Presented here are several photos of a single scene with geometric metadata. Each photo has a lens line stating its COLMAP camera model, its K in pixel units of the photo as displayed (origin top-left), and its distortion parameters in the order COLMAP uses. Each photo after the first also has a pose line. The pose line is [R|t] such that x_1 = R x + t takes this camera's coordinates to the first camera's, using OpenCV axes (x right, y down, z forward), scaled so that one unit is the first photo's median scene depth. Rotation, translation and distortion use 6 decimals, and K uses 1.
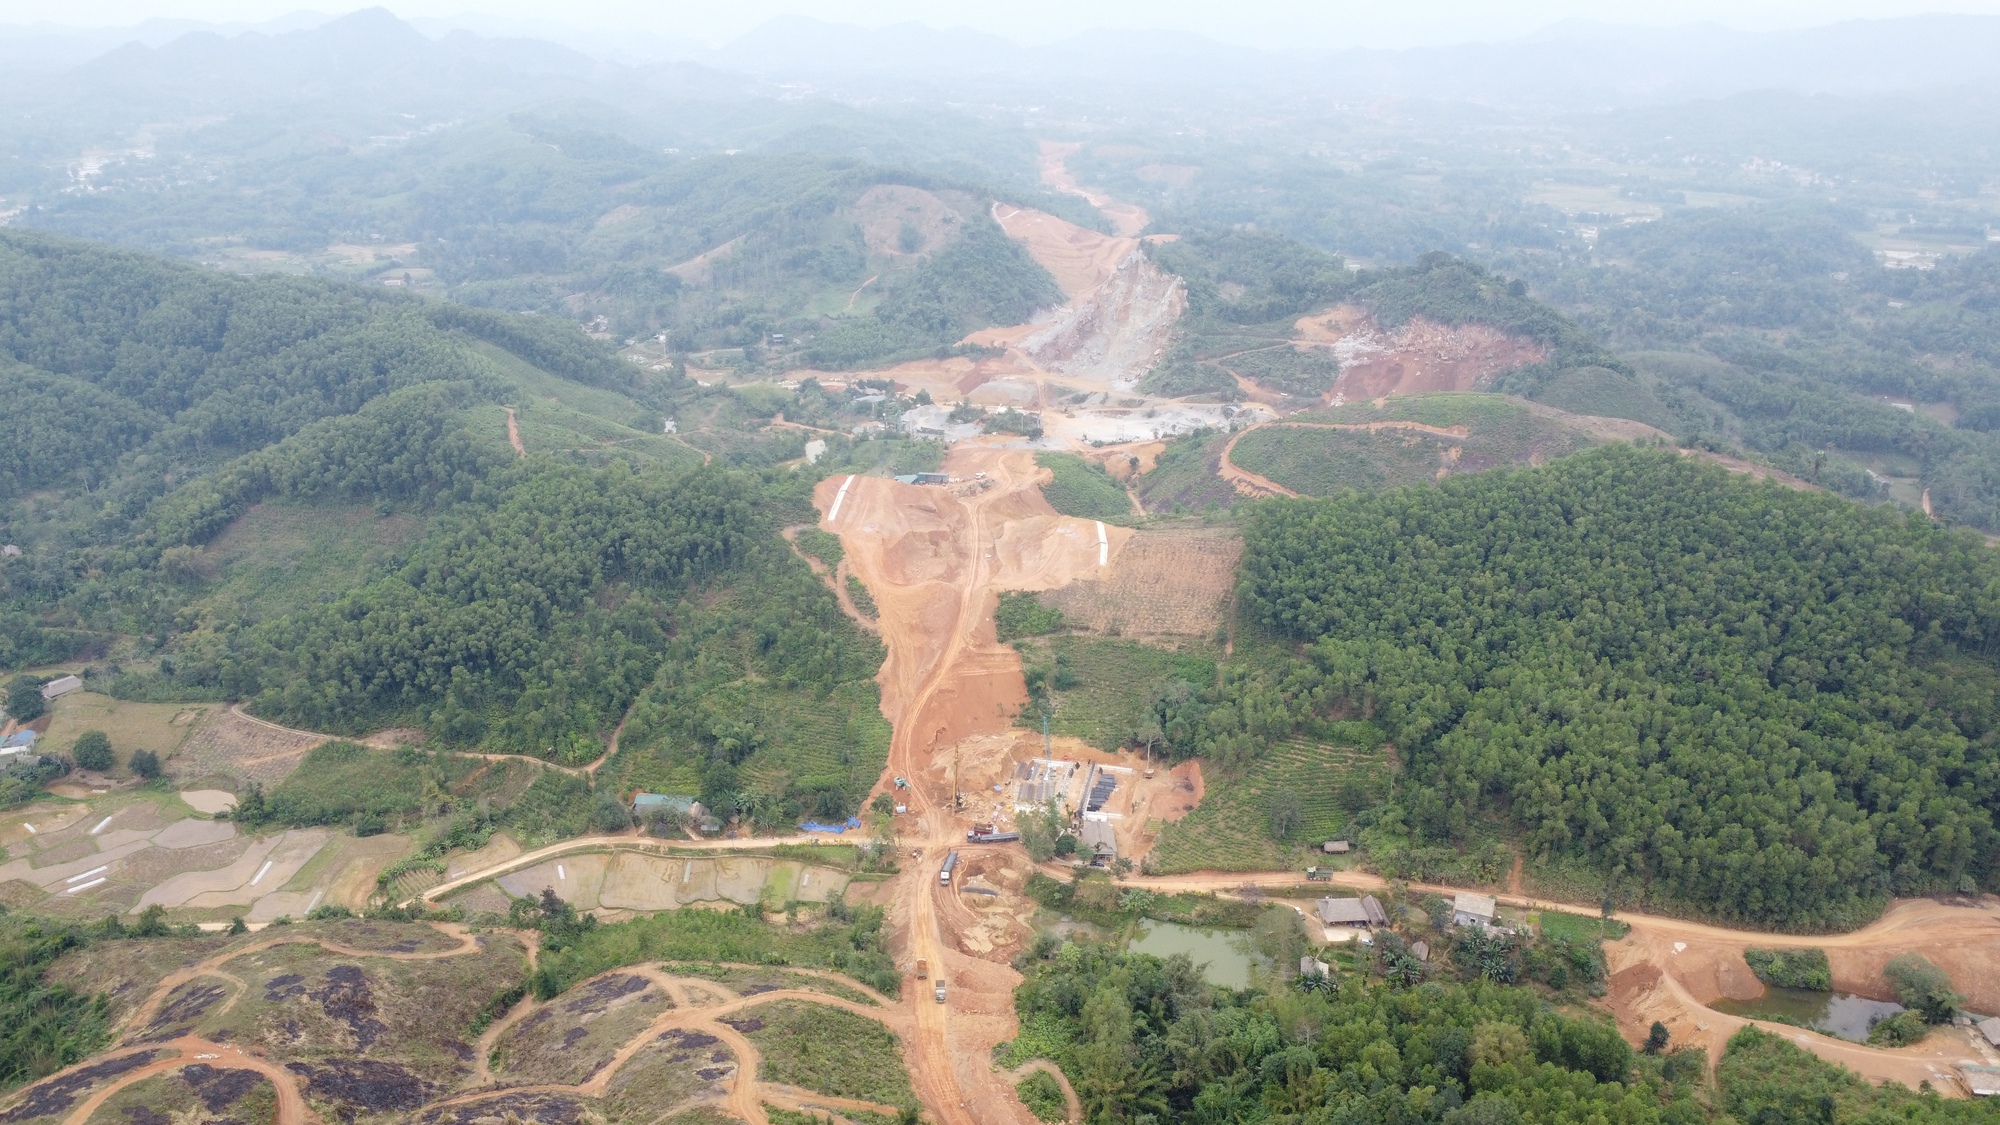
lens RADIAL K [[1518.8, 0, 1099.3], [0, 1518.8, 559.9], [0, 0, 1]] dist [-0.162349, 0.170570]
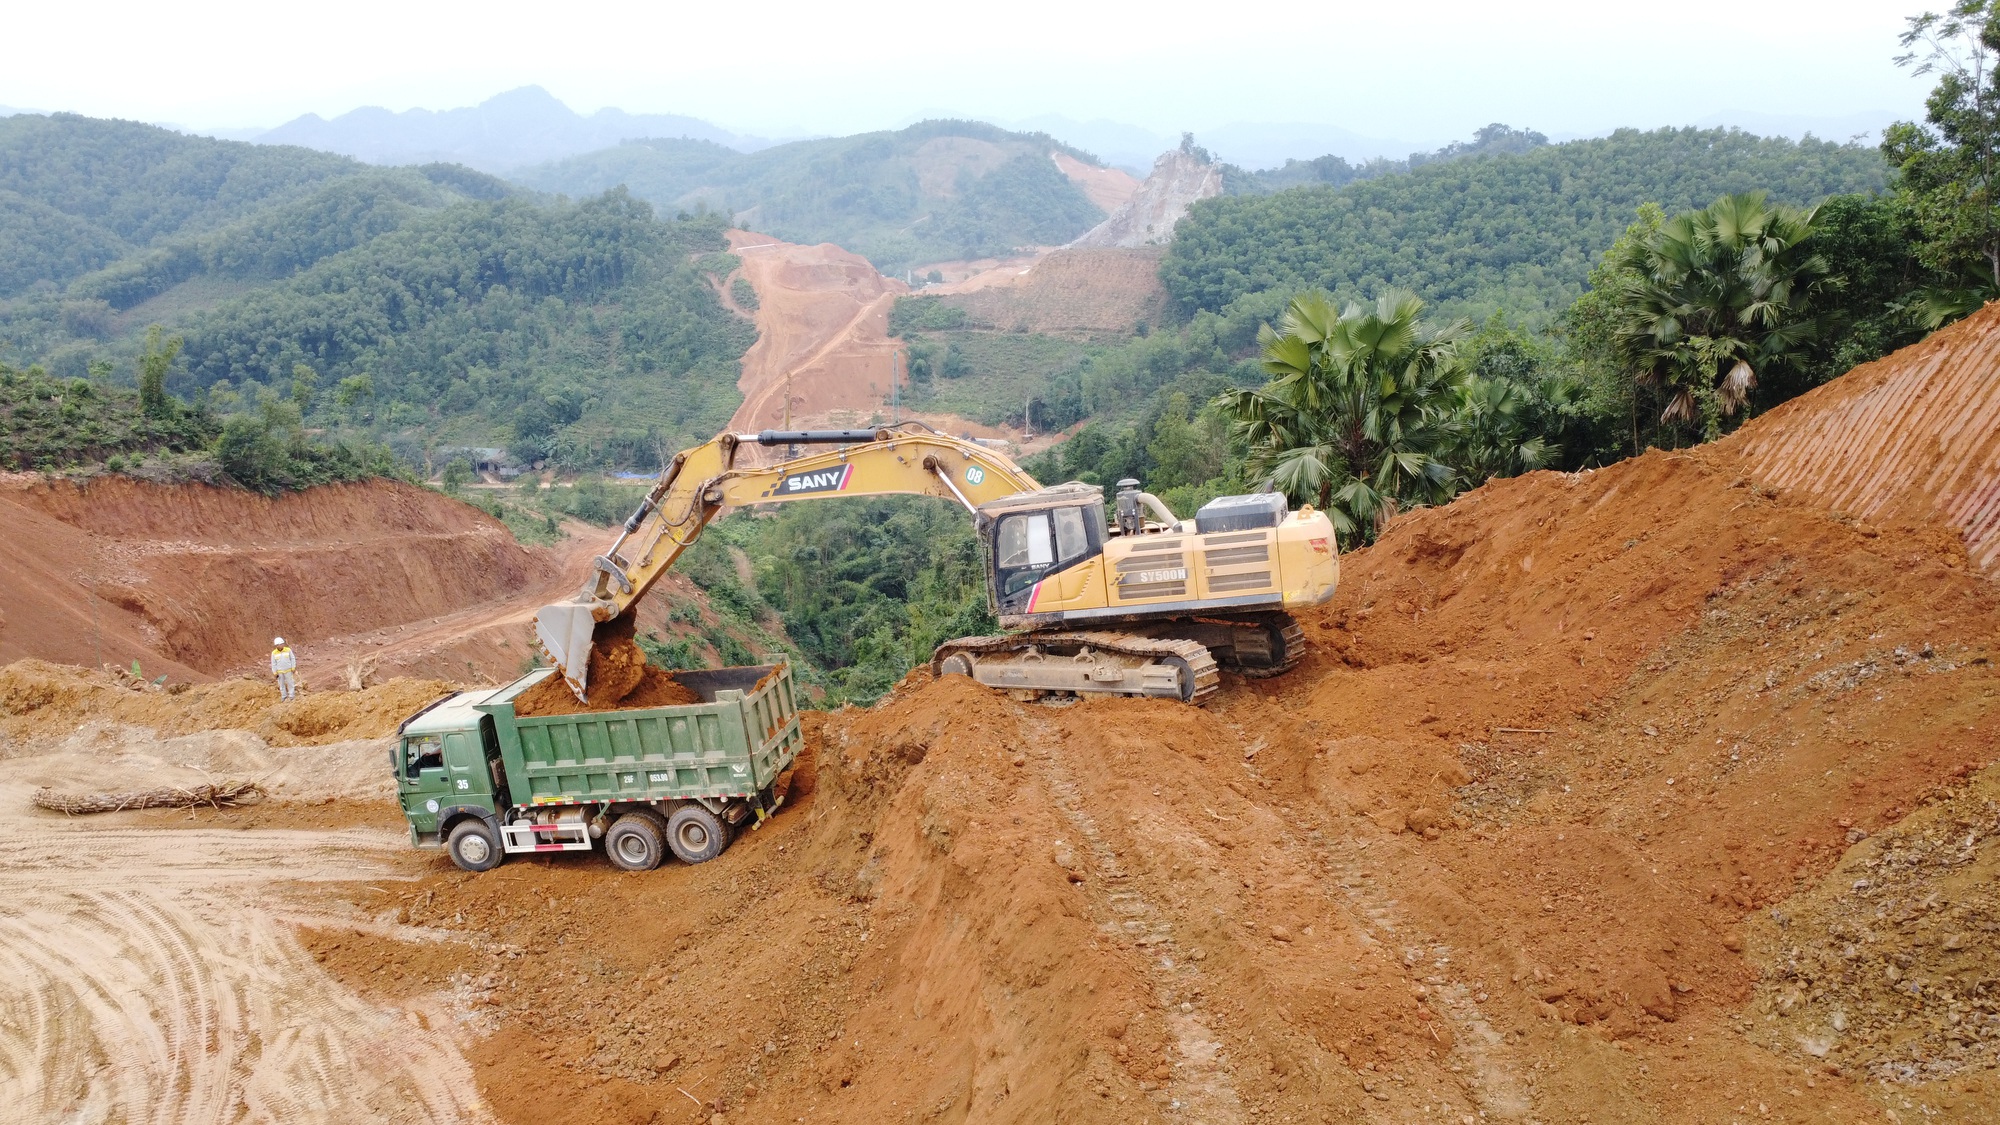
lens RADIAL K [[1508.4, 0, 1070.7], [0, 1508.4, 562.0], [0, 0, 1]] dist [-0.118315, 0.135696]
pose [[0.993249, 0.019201, -0.114403, 0.141184], [-0.027703, 0.996933, -0.073195, 0.246338], [0.112646, 0.075871, 0.990734, 0.160035]]
